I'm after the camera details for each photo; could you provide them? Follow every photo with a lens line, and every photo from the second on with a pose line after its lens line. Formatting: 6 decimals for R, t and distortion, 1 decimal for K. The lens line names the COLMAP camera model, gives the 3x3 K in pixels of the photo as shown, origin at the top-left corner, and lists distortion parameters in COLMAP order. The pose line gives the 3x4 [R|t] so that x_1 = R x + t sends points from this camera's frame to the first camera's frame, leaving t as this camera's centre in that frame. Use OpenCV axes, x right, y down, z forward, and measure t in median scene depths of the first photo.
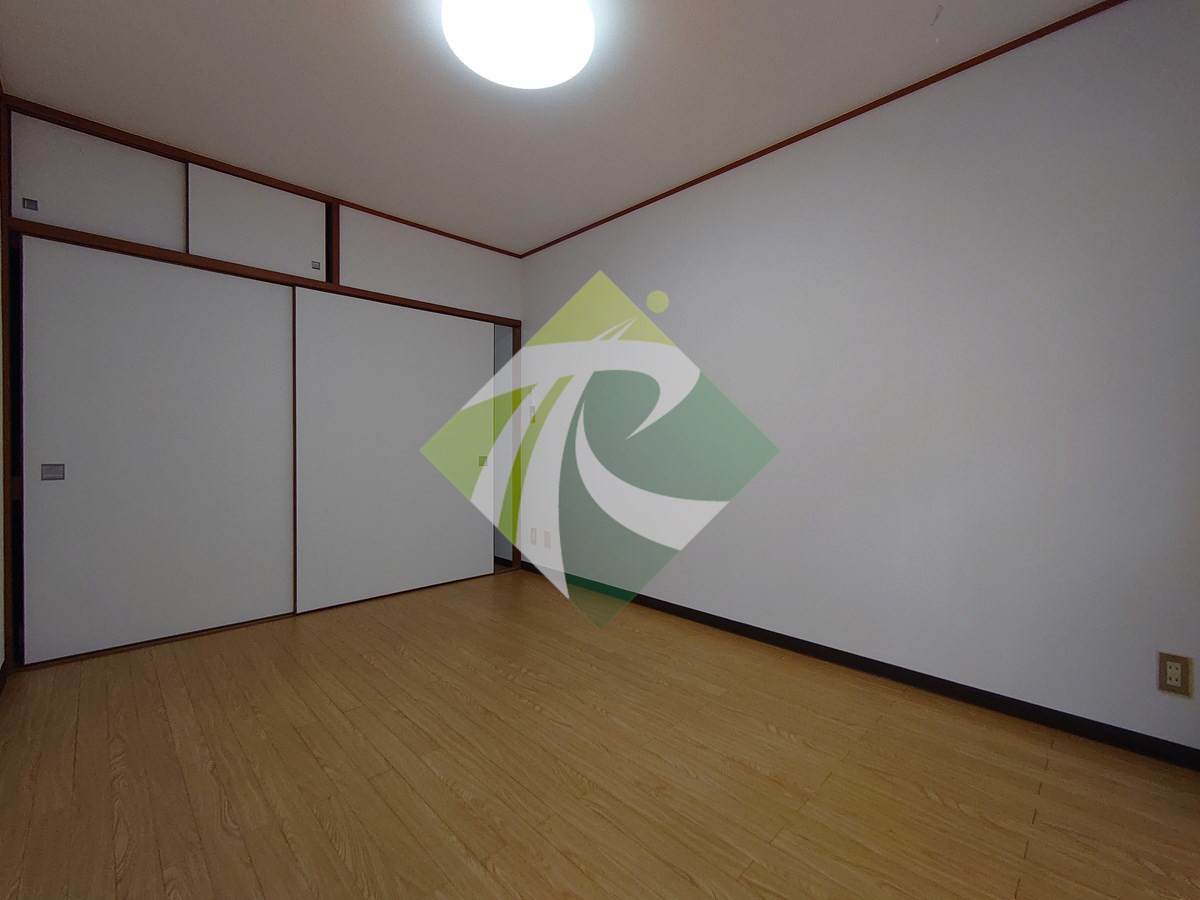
lens RADIAL K [[514.3, 0, 600.6], [0, 514.3, 444.1], [0, 0, 1]] dist [-0.000291, 0.000334]
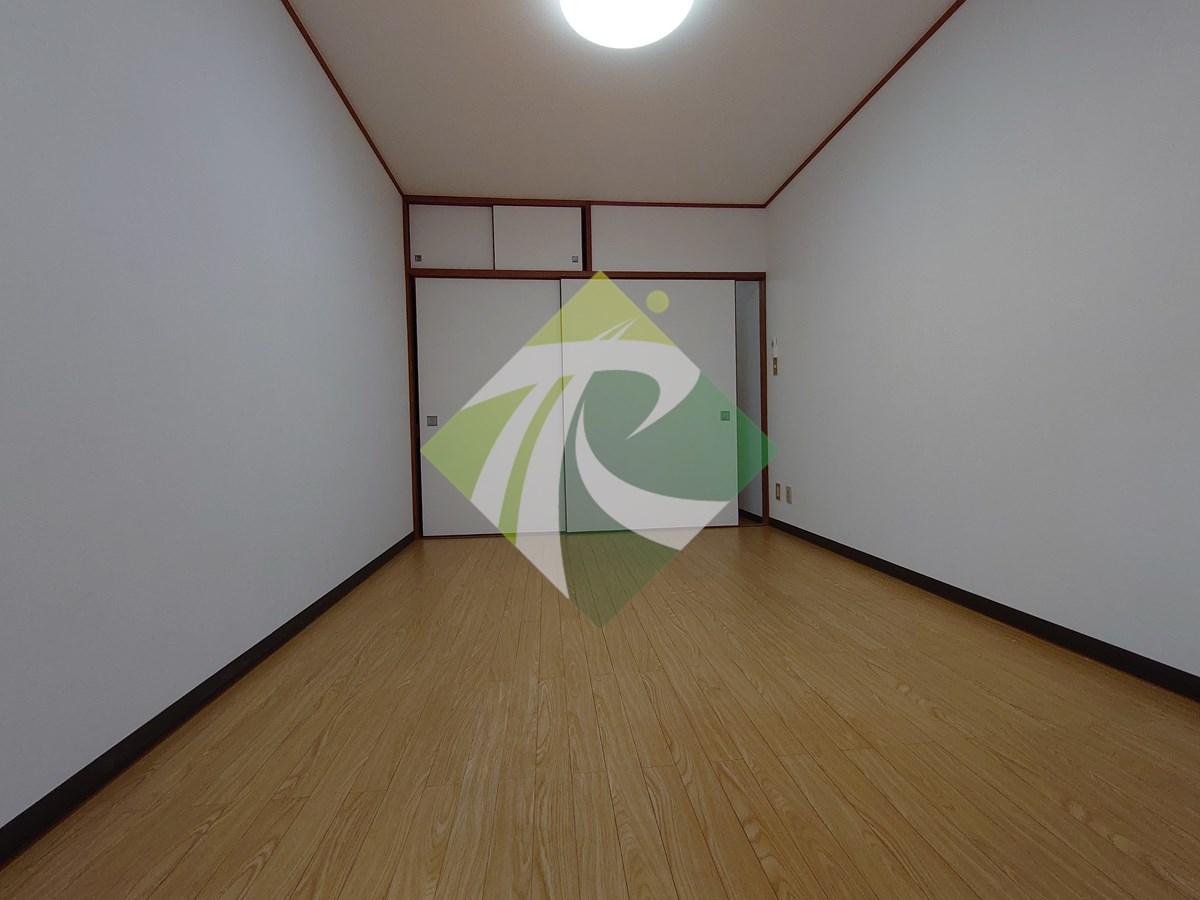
lens RADIAL K [[514.3, 0, 600.6], [0, 514.3, 444.1], [0, 0, 1]] dist [-0.000291, 0.000334]
pose [[0.781388, -0.005713, -0.624020, 0.356207], [0.021339, 0.999618, 0.017569, 0.107404], [0.623681, -0.027044, 0.781211, 0.056523]]
